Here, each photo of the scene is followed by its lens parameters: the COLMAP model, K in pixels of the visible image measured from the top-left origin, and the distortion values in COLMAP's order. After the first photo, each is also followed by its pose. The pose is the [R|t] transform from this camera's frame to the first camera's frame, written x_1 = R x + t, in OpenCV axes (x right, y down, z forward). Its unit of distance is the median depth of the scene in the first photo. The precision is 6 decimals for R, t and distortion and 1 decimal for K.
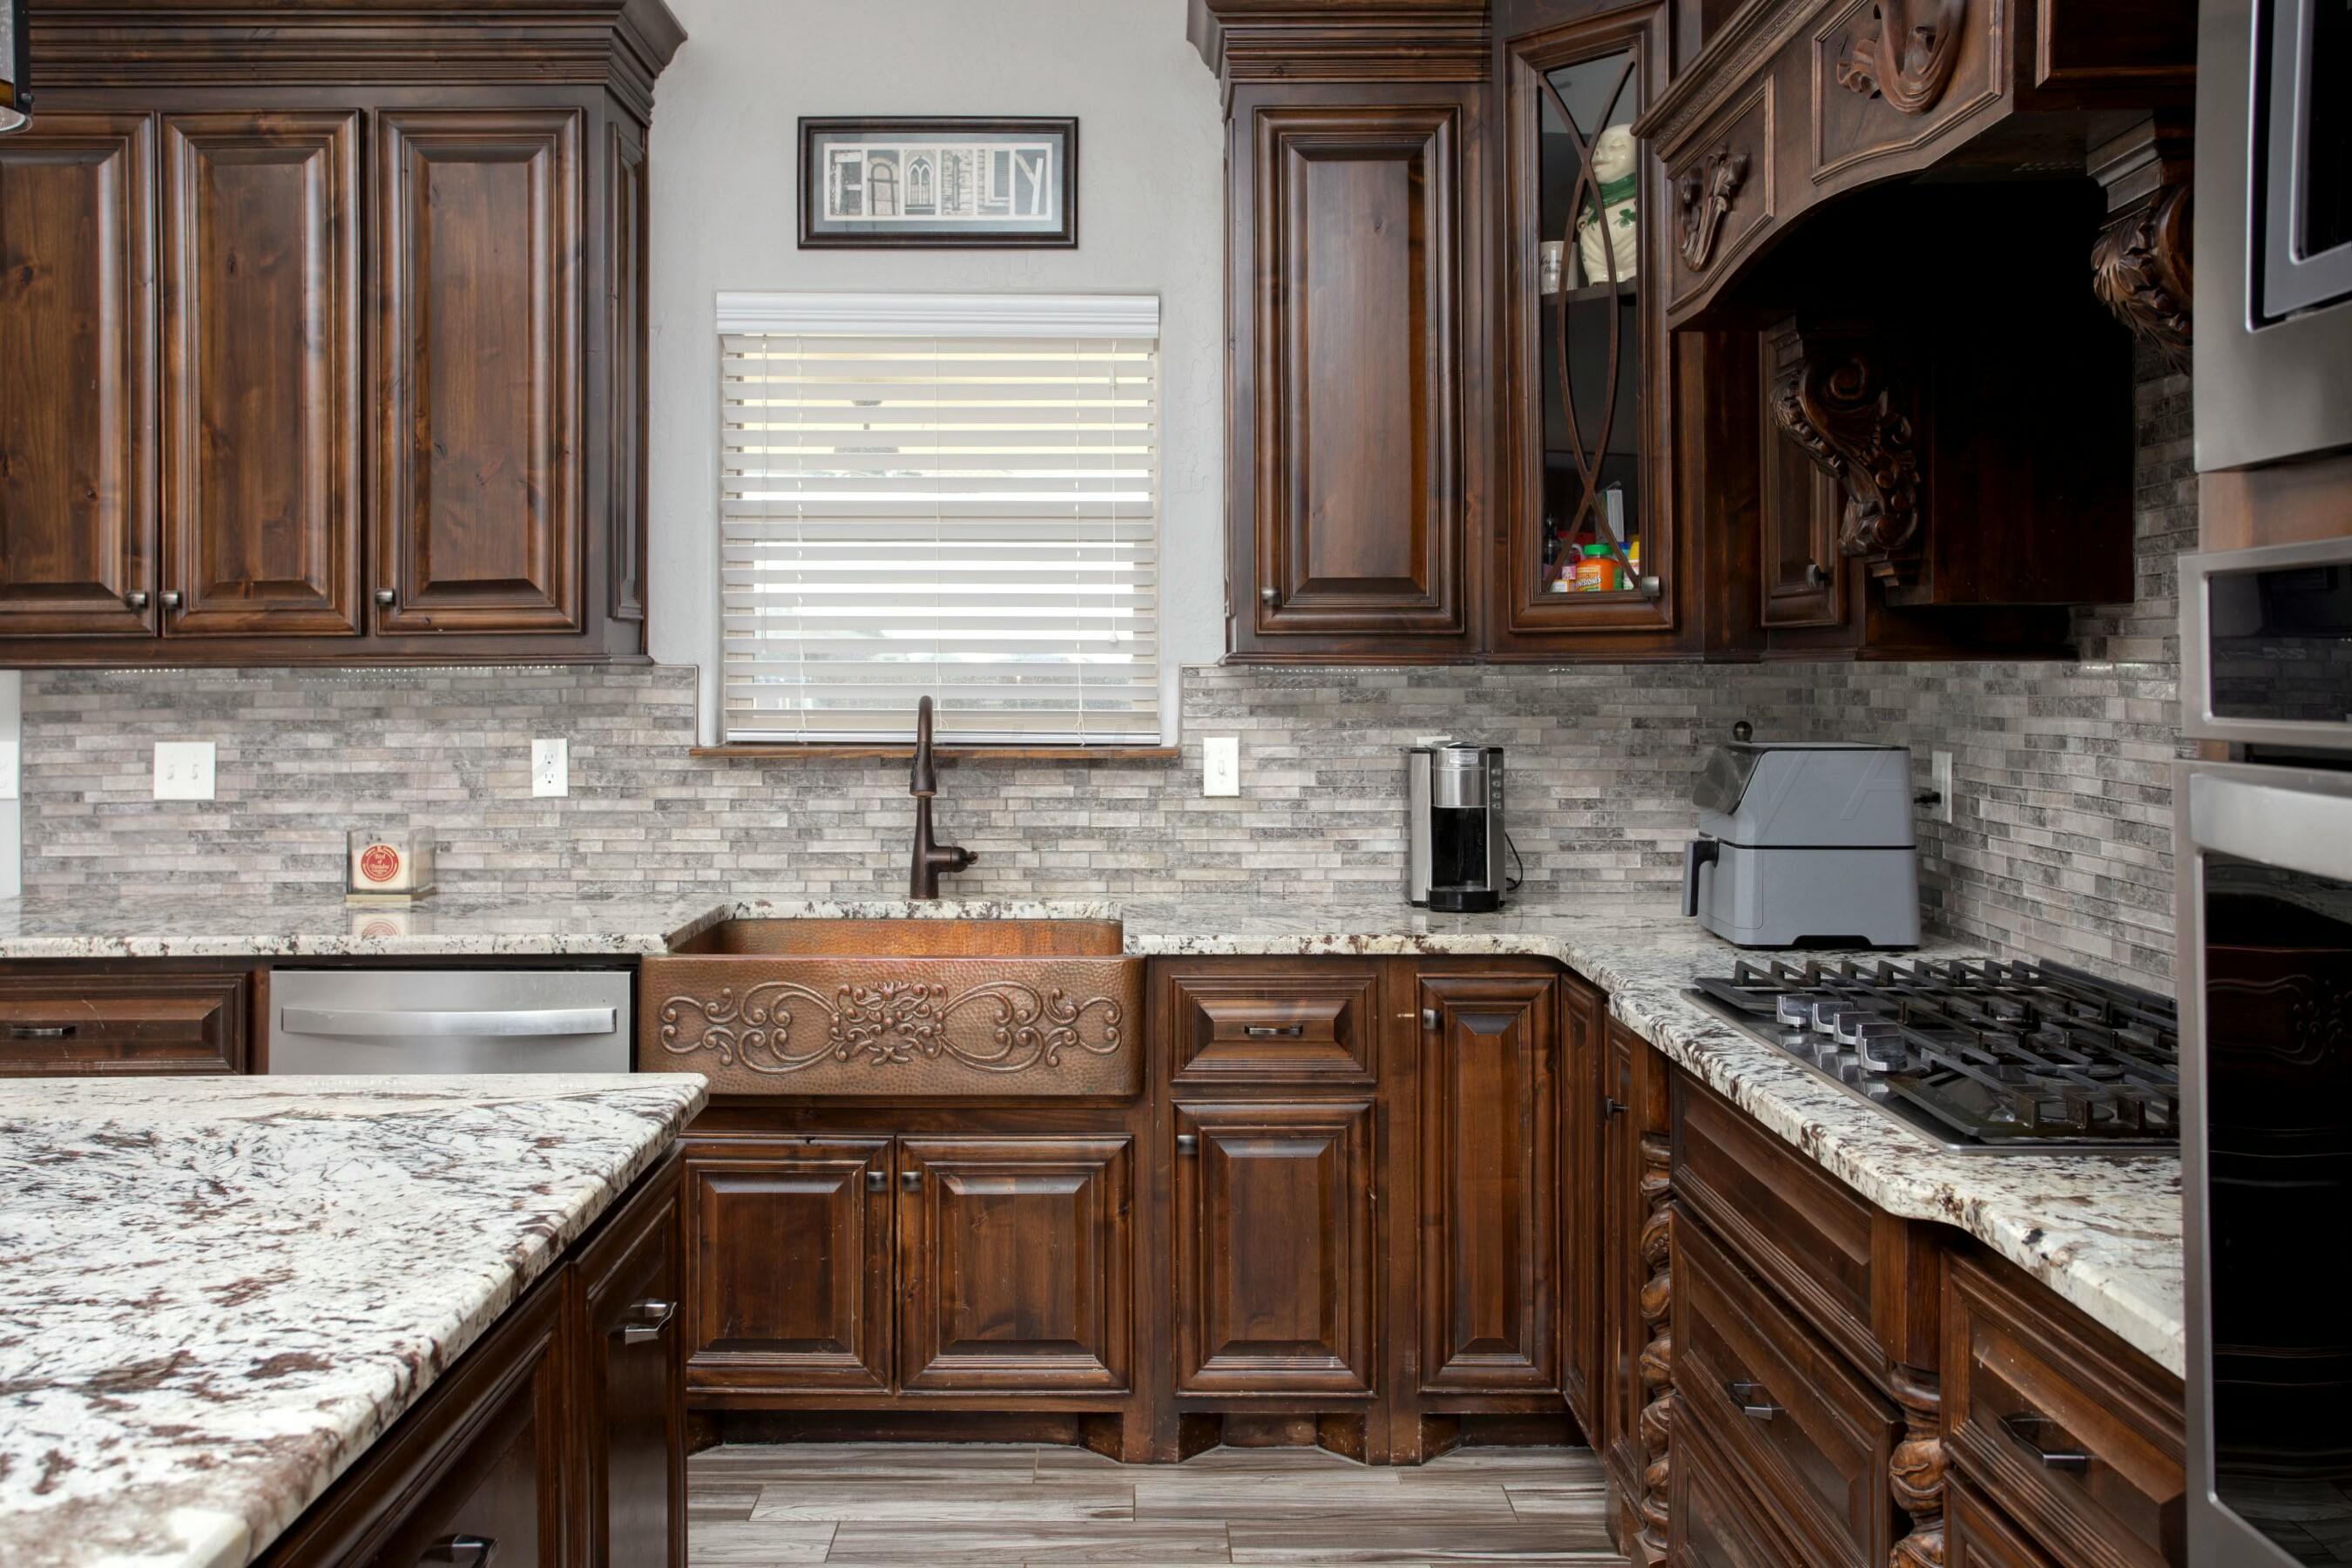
lens RADIAL K [[2057.9, 0, 1172.3], [0, 2057.9, 675.5], [0, 0, 1]] dist [0.011591, -0.000840]
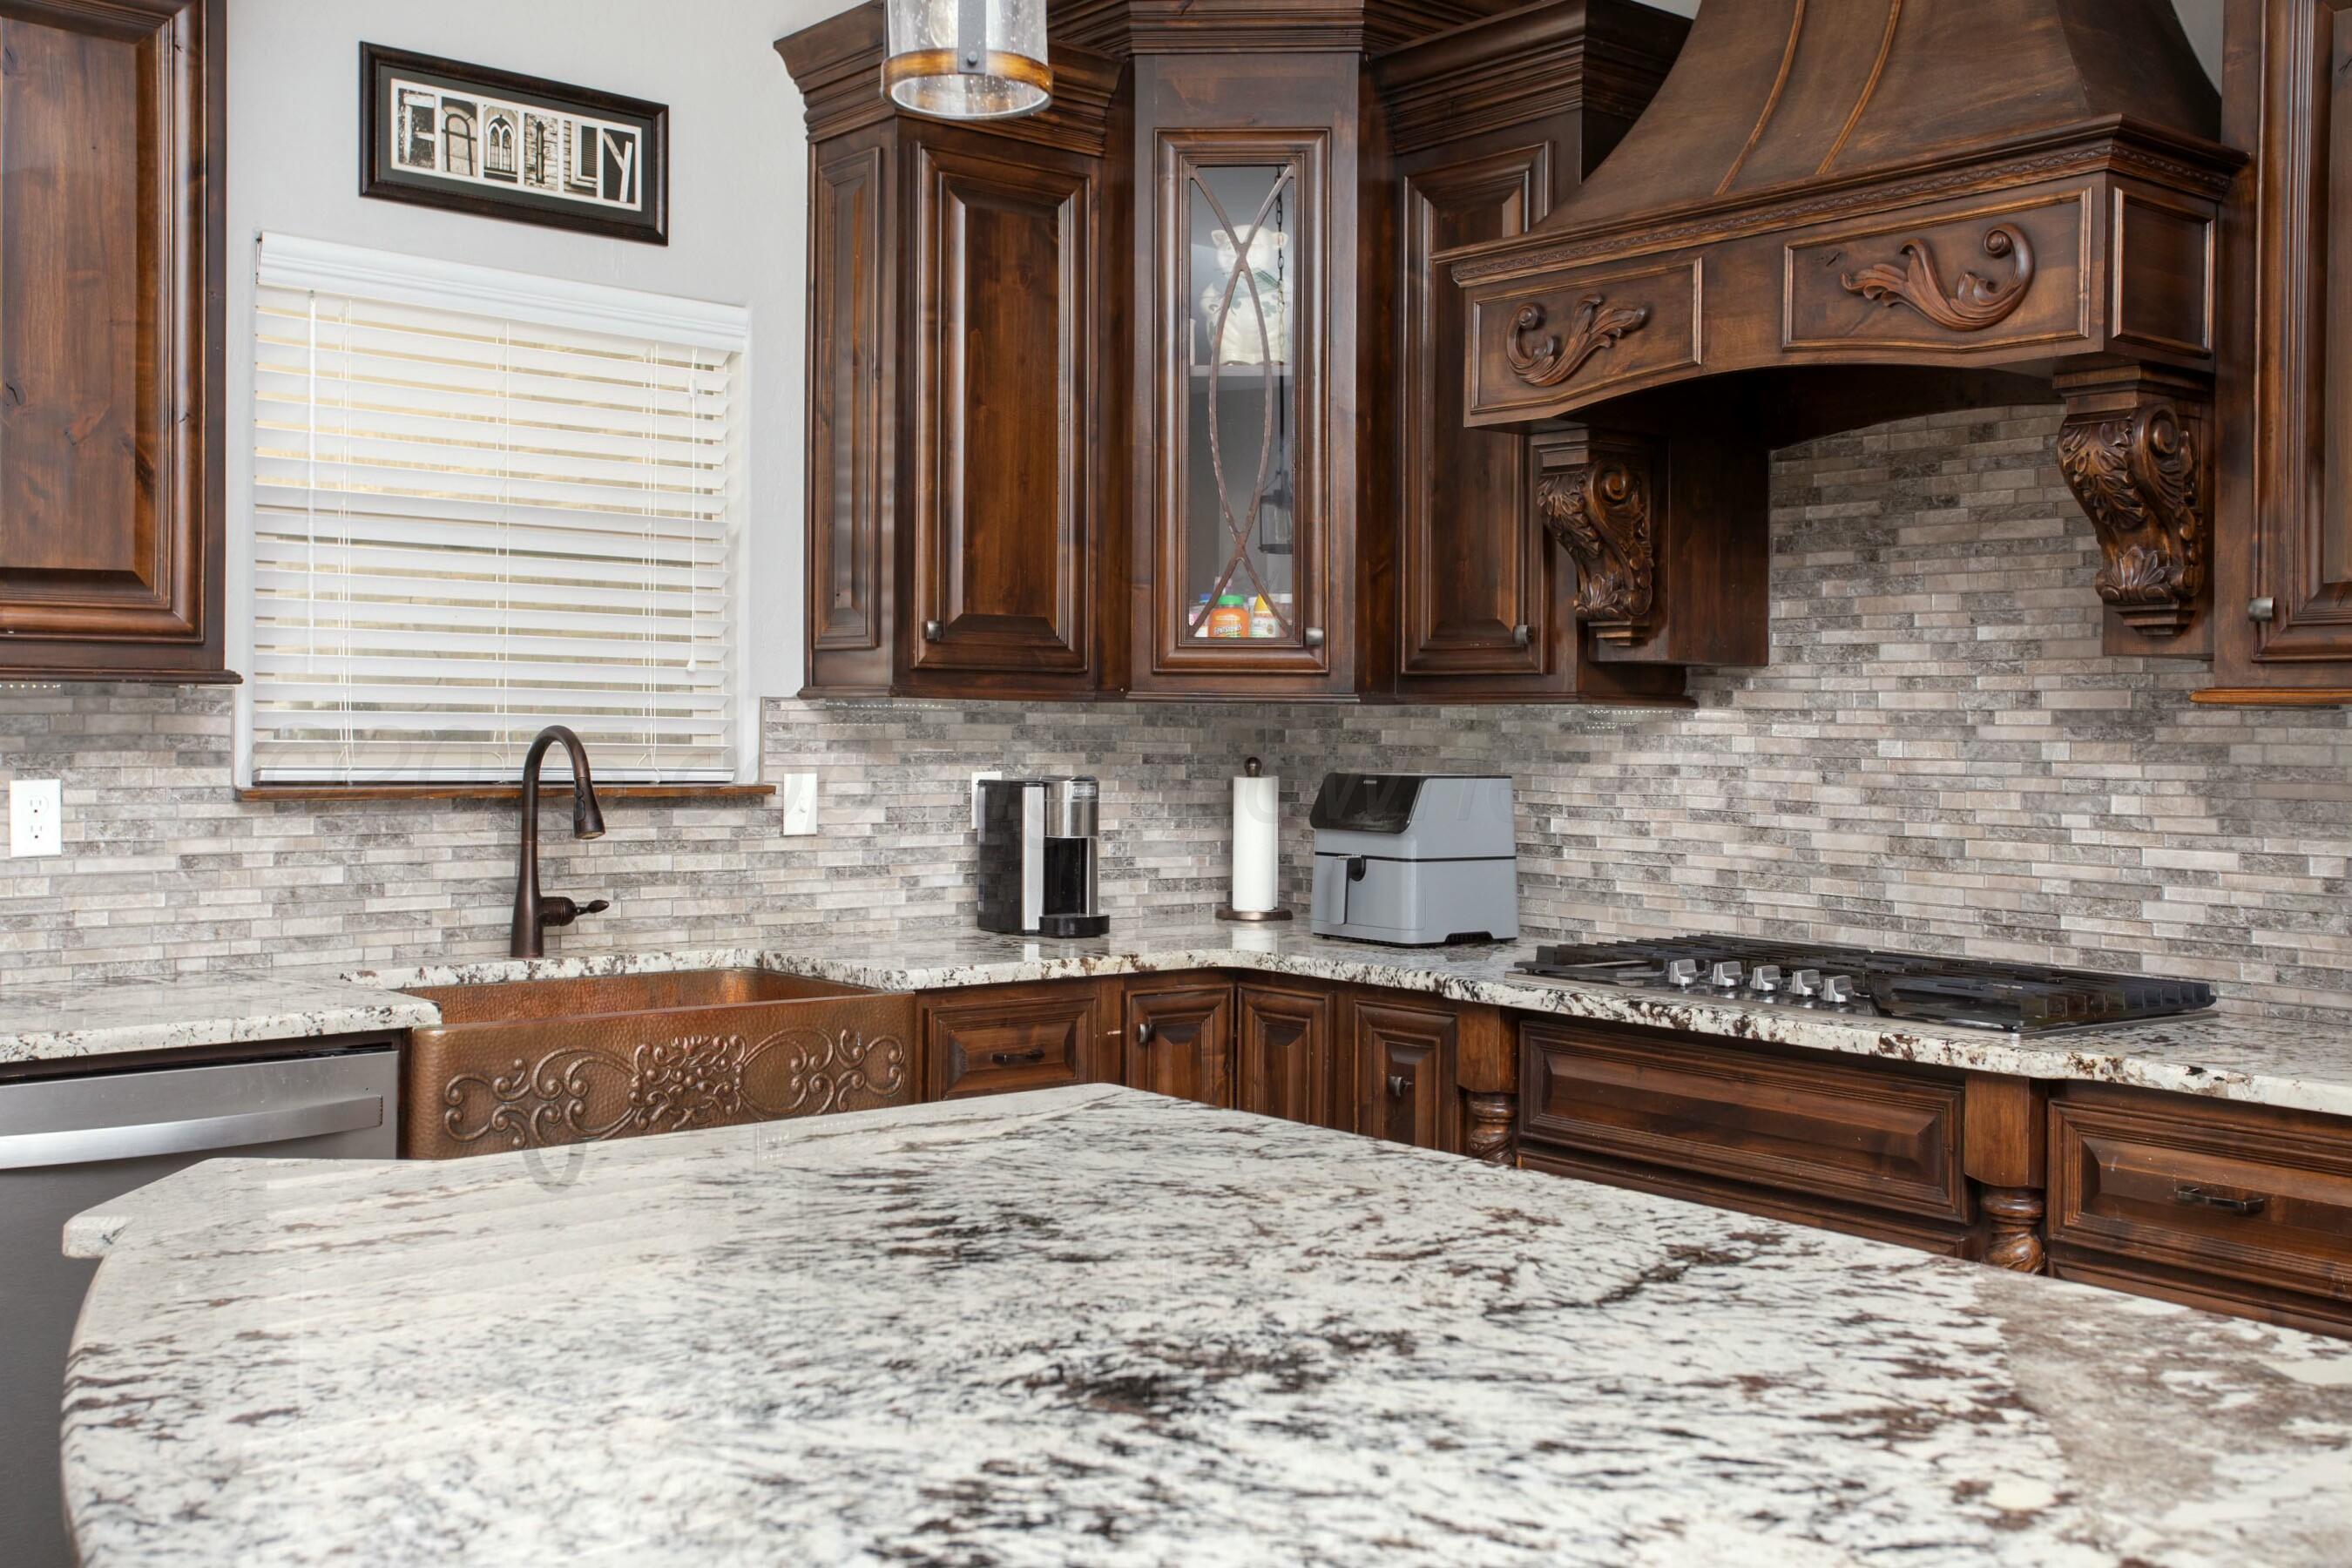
lens RADIAL K [[2443.2, 0, 1178.0], [0, 2443.2, 617.2], [0, 0, 1]] dist [0.061316, 0.324624]
pose [[0.756741, 0.040536, 0.652457, -0.592057], [-0.011893, 0.998764, -0.048258, 0.010259], [-0.653607, 0.028759, 0.756288, 0.017344]]
